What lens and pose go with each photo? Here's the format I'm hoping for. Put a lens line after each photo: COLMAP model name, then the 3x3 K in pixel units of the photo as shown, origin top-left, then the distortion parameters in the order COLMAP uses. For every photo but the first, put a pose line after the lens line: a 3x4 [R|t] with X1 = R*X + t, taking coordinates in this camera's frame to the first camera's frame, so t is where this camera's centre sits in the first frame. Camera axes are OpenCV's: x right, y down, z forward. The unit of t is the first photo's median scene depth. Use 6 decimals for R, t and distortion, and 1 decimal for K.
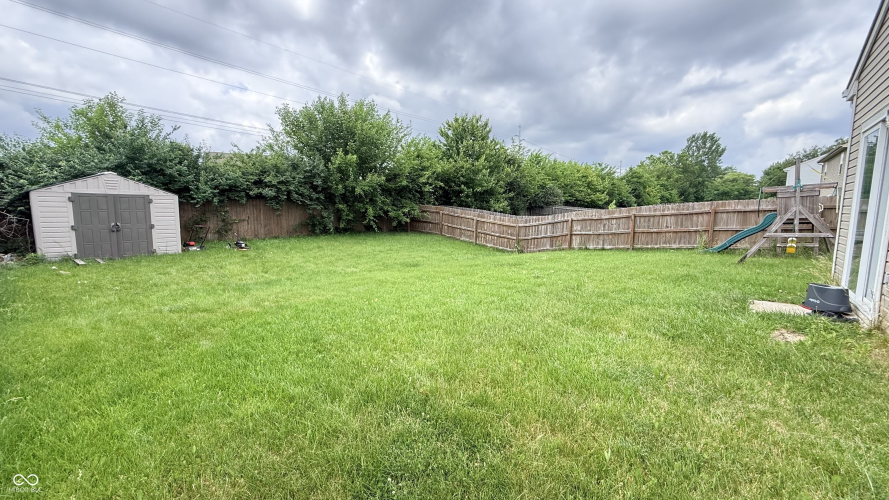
lens RADIAL K [[356.1, 0, 444.5], [0, 356.1, 250.0], [0, 0, 1]] dist [0.001154, 0.000007]
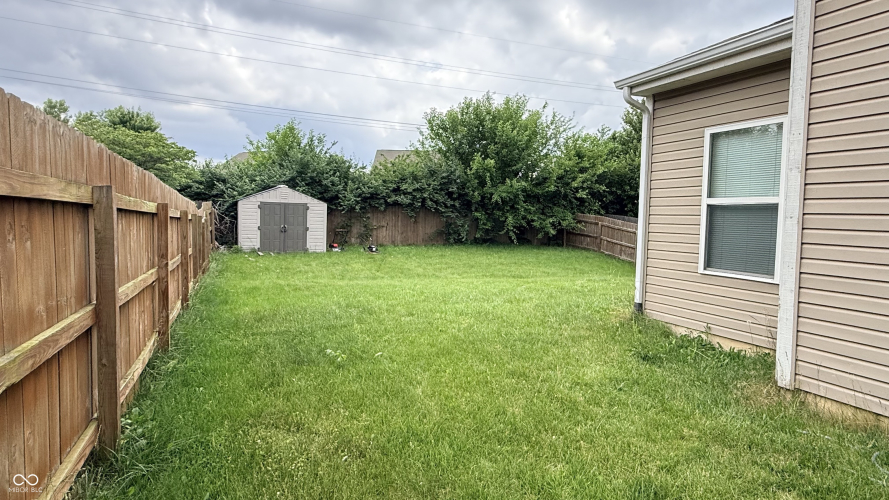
lens RADIAL K [[501.2, 0, 445.8], [0, 501.2, 245.9], [0, 0, 1]] dist [-0.002137, -0.000115]
pose [[0.897974, 0.043698, -0.437873, 0.239452], [-0.068656, 0.996784, -0.041321, 0.020029], [0.434660, 0.067168, 0.898087, -0.219449]]
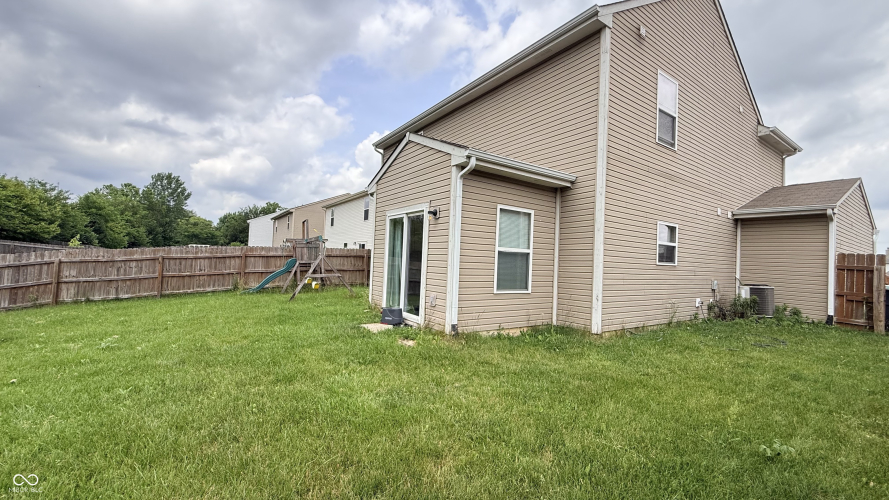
lens RADIAL K [[357.5, 0, 441.9], [0, 357.5, 255.1], [0, 0, 1]] dist [0.000176, 0.000042]
pose [[0.257593, 0.025113, 0.965927, -0.124306], [0.069383, 0.996601, -0.044414, -0.014078], [-0.963759, 0.078460, 0.254975, 0.099523]]
